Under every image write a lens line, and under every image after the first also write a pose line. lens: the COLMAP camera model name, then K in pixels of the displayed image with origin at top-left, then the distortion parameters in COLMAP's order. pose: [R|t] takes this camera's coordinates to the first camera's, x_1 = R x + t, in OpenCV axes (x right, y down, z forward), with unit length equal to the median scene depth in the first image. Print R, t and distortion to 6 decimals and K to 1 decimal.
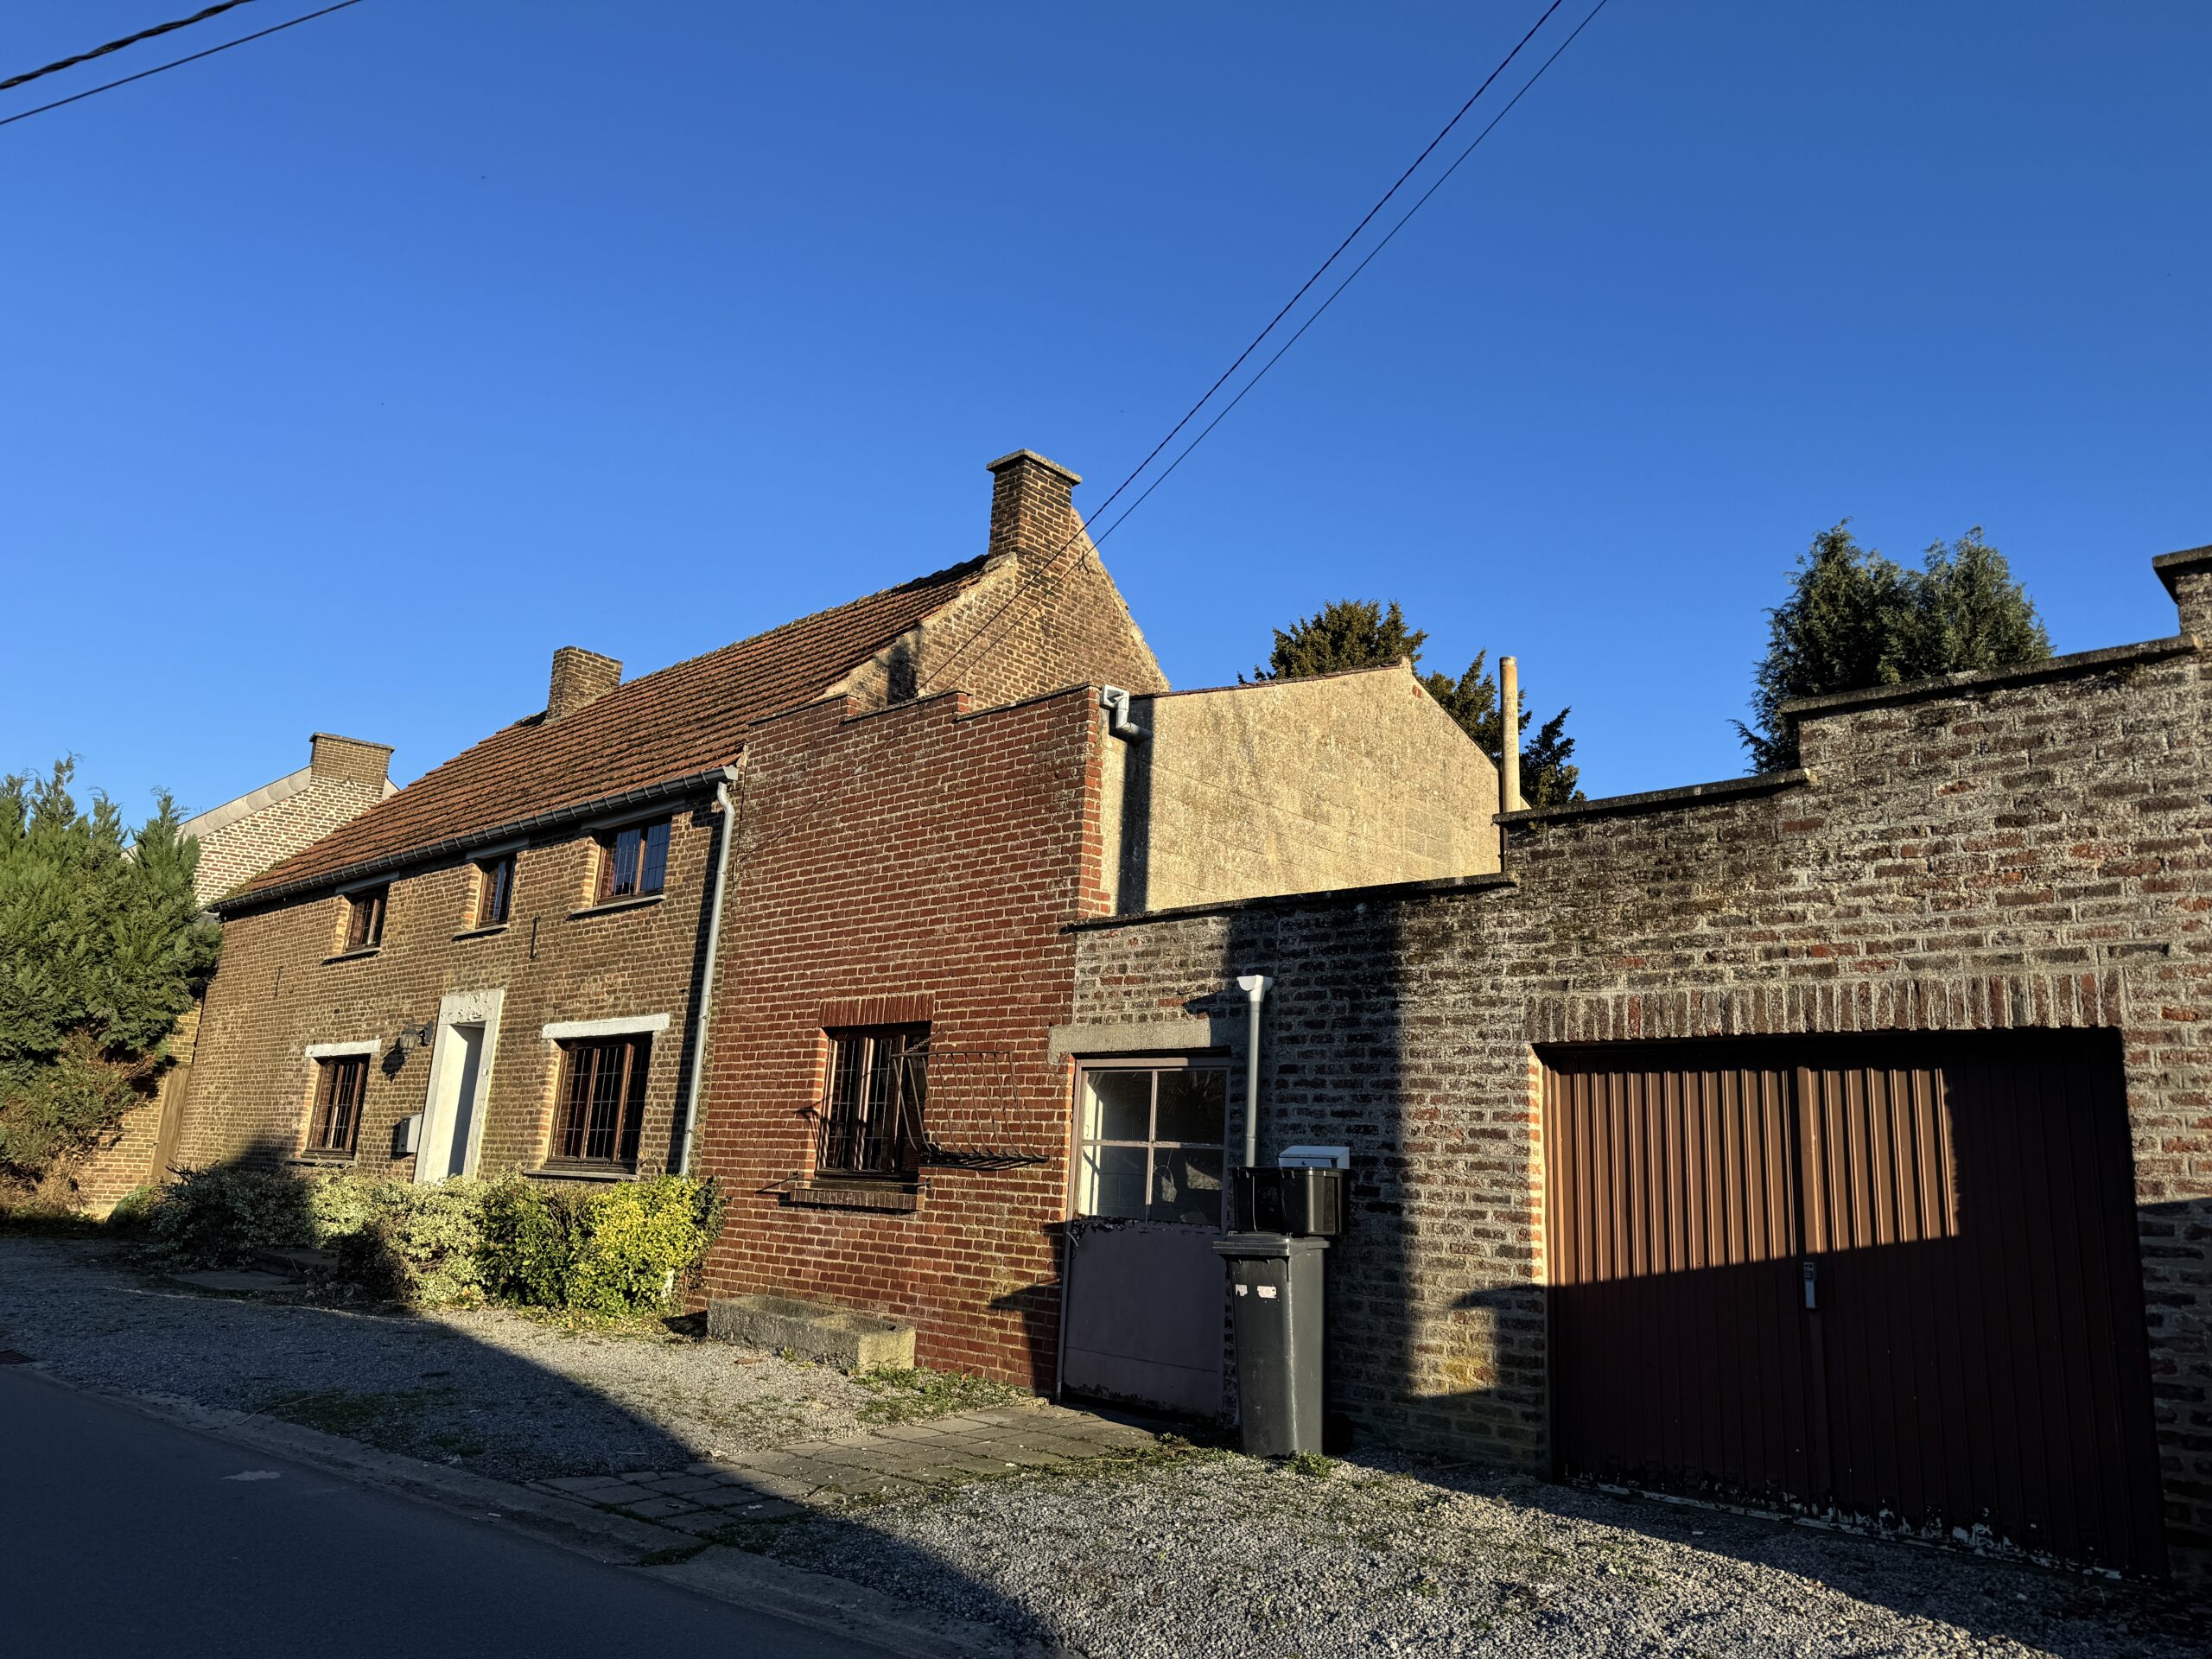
lens RADIAL K [[1498.5, 0, 1114.9], [0, 1498.5, 838.4], [0, 0, 1]] dist [0.162394, -0.246964]
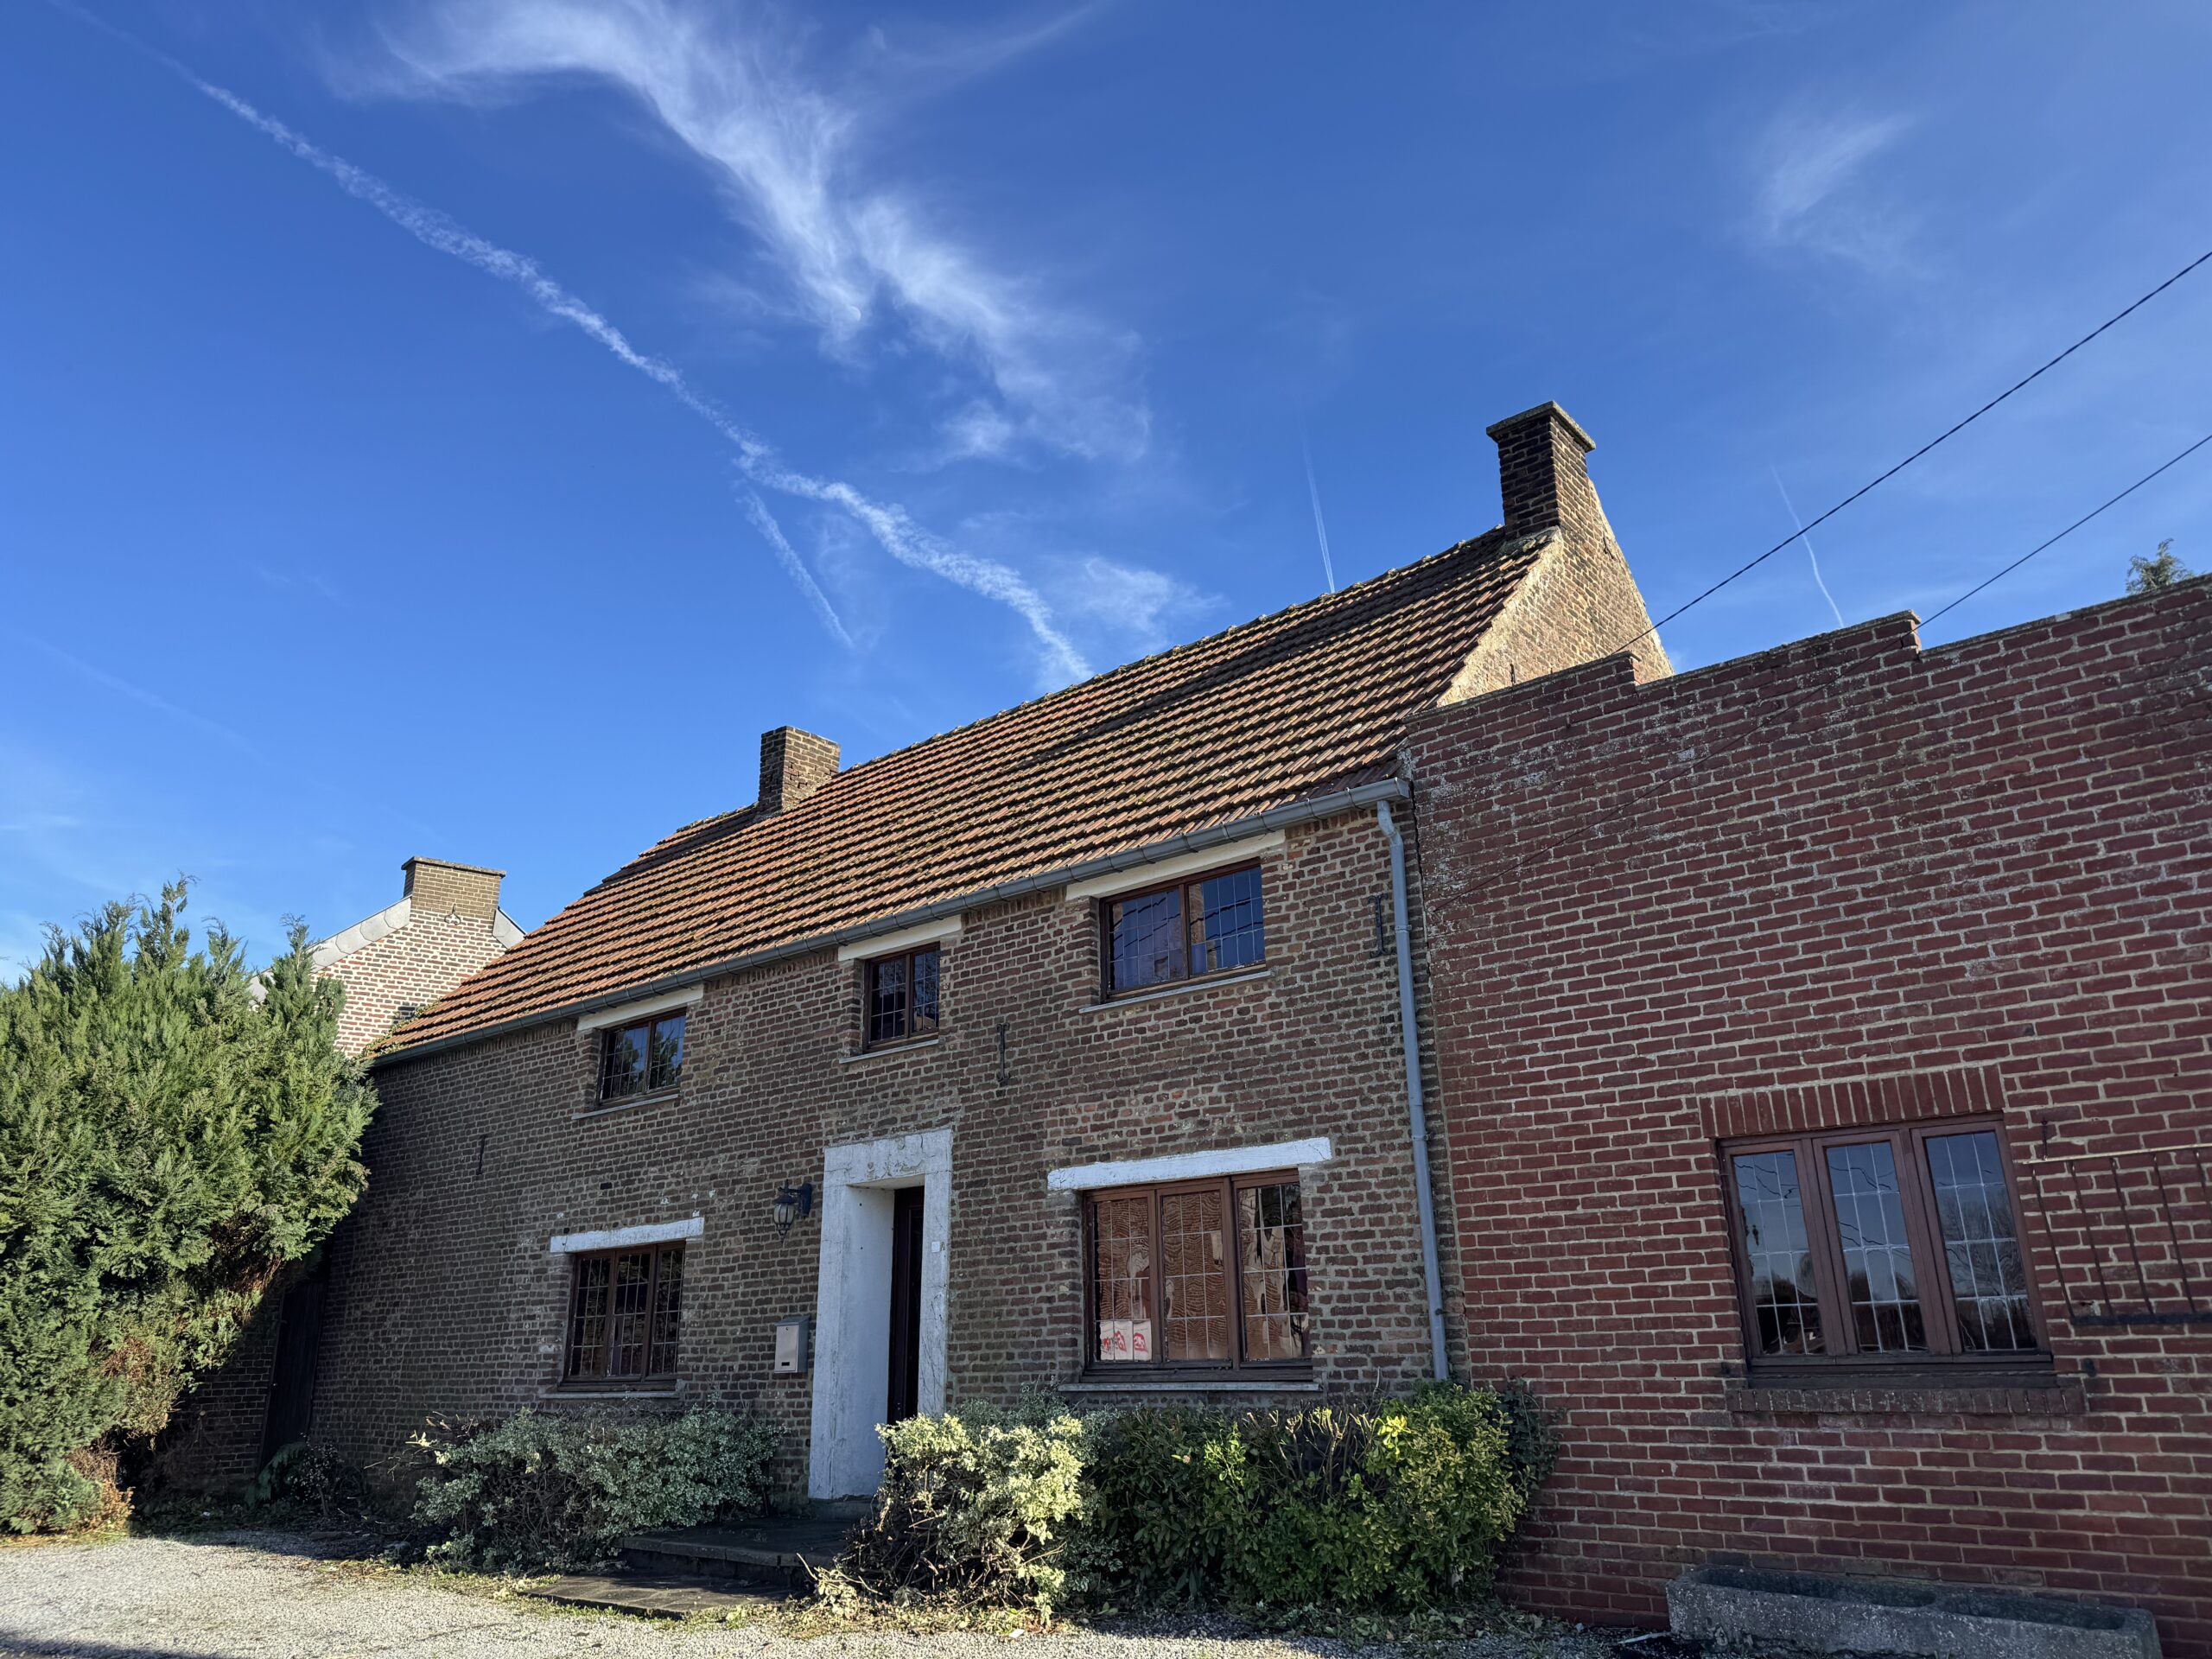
lens RADIAL K [[1516.0, 0, 1110.9], [0, 1516.0, 819.2], [0, 0, 1]] dist [0.154984, -0.263215]
pose [[0.995371, -0.044371, 0.085256, -0.449579], [0.053459, 0.992772, -0.107455, 0.041030], [-0.079871, 0.111515, 0.990548, 0.300465]]
